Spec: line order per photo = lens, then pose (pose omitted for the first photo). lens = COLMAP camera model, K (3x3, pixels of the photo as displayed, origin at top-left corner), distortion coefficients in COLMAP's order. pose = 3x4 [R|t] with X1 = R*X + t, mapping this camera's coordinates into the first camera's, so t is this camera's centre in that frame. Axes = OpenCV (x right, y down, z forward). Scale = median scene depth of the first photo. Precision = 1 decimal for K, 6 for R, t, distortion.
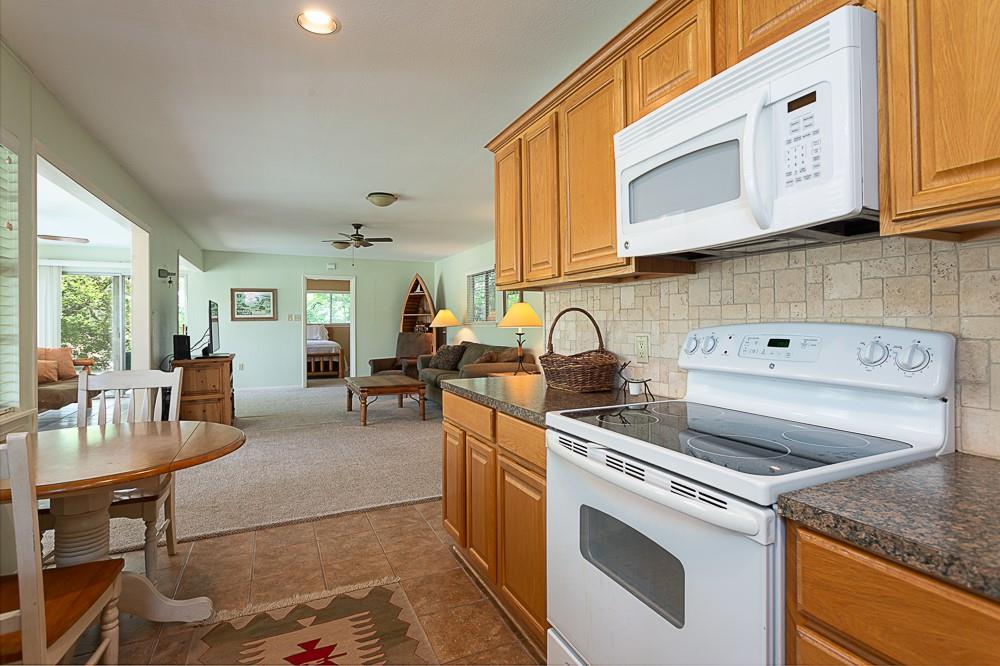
lens RADIAL K [[502.5, 0, 516.7], [0, 502.5, 319.0], [0, 0, 1]] dist [-0.002346, 0.002927]
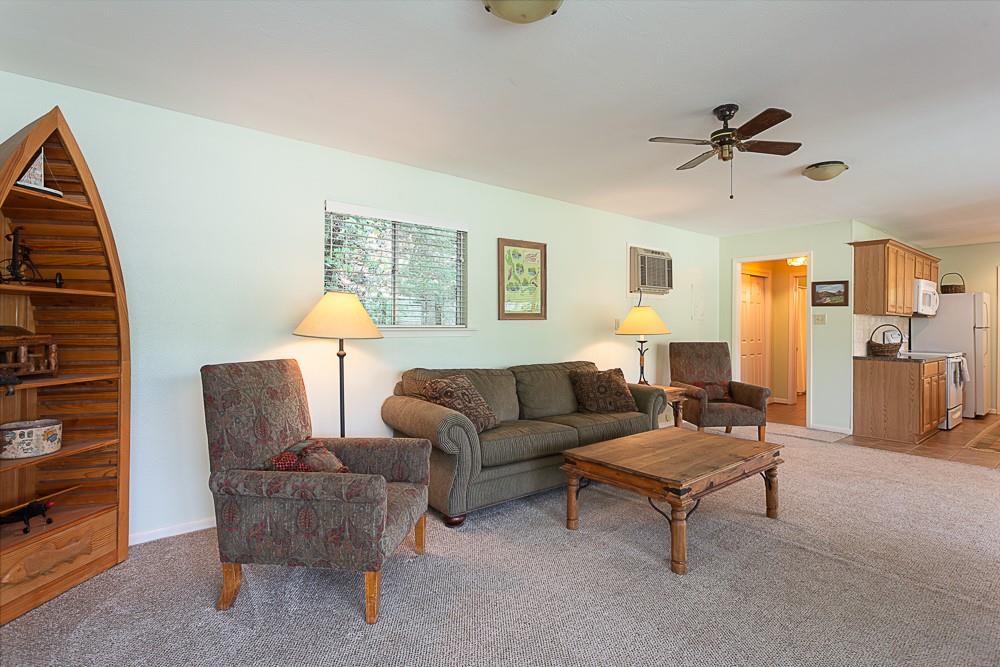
lens RADIAL K [[502.5, 0, 507.7], [0, 502.5, 320.9], [0, 0, 1]] dist [-0.002346, 0.002927]
pose [[-0.240329, 0.016109, 0.970558, -0.712711], [-0.011448, 0.999746, -0.019428, 0.011433], [-0.970624, -0.015780, -0.240083, 1.299325]]
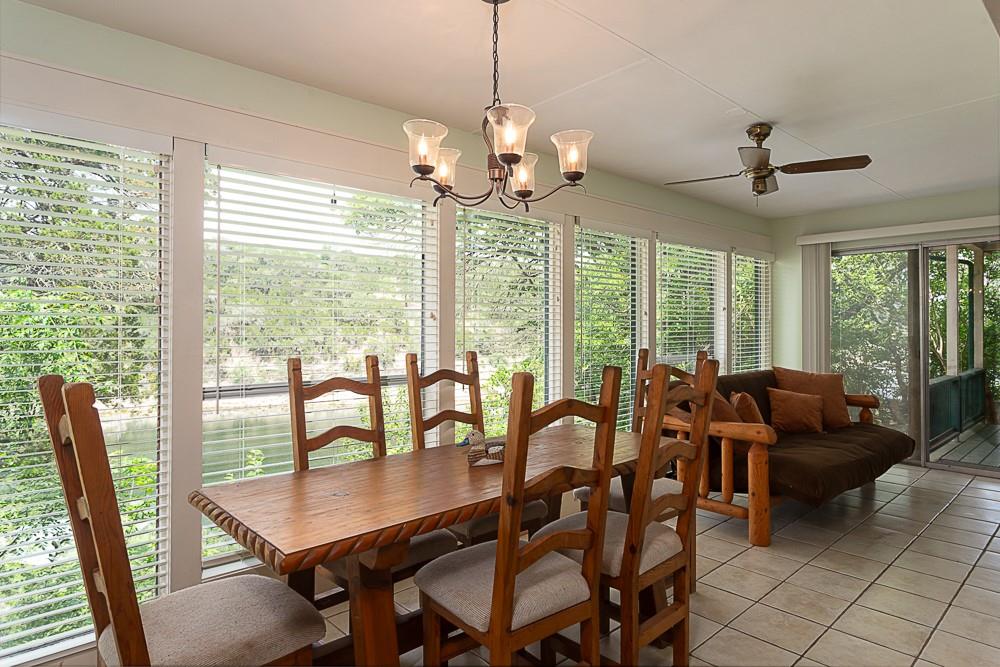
lens RADIAL K [[565.6, 0, 504.2], [0, 565.6, 332.4], [0, 0, 1]] dist [-0.000932, 0.004075]
pose [[0.288975, 0.009831, -0.957286, -0.394761], [0.009602, 0.999867, 0.013167, -0.004097], [0.957289, -0.012997, 0.288842, 0.460232]]
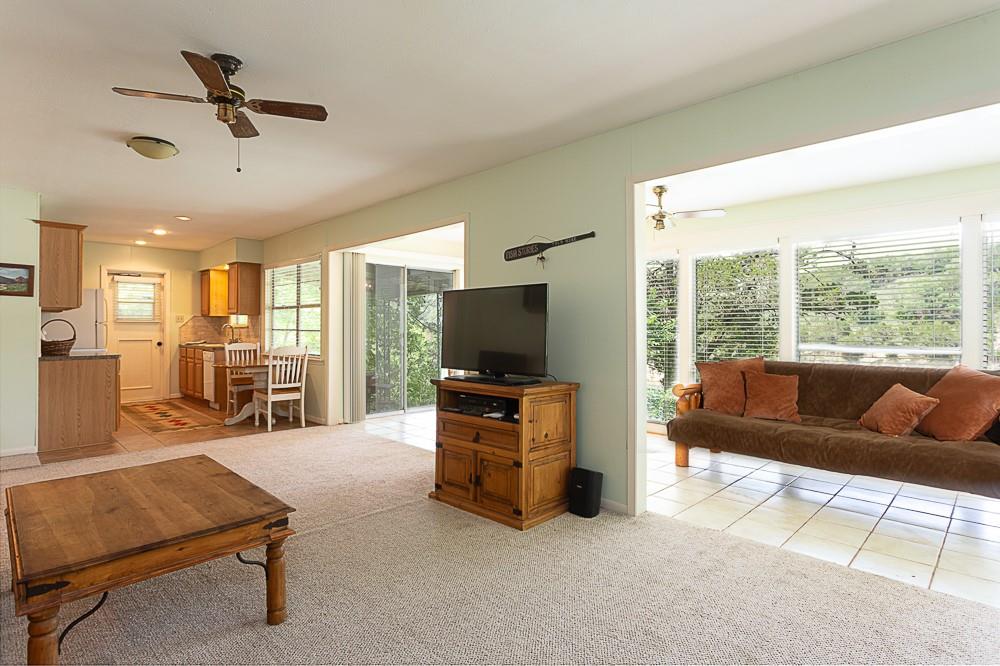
lens RADIAL K [[502.5, 0, 518.0], [0, 502.5, 323.8], [0, 0, 1]] dist [-0.002346, 0.002927]
pose [[-0.939755, 0.003445, -0.341831, -0.398203], [0.007113, 0.999930, -0.009479, 0.012254], [0.341775, -0.011340, -0.939713, 1.430113]]
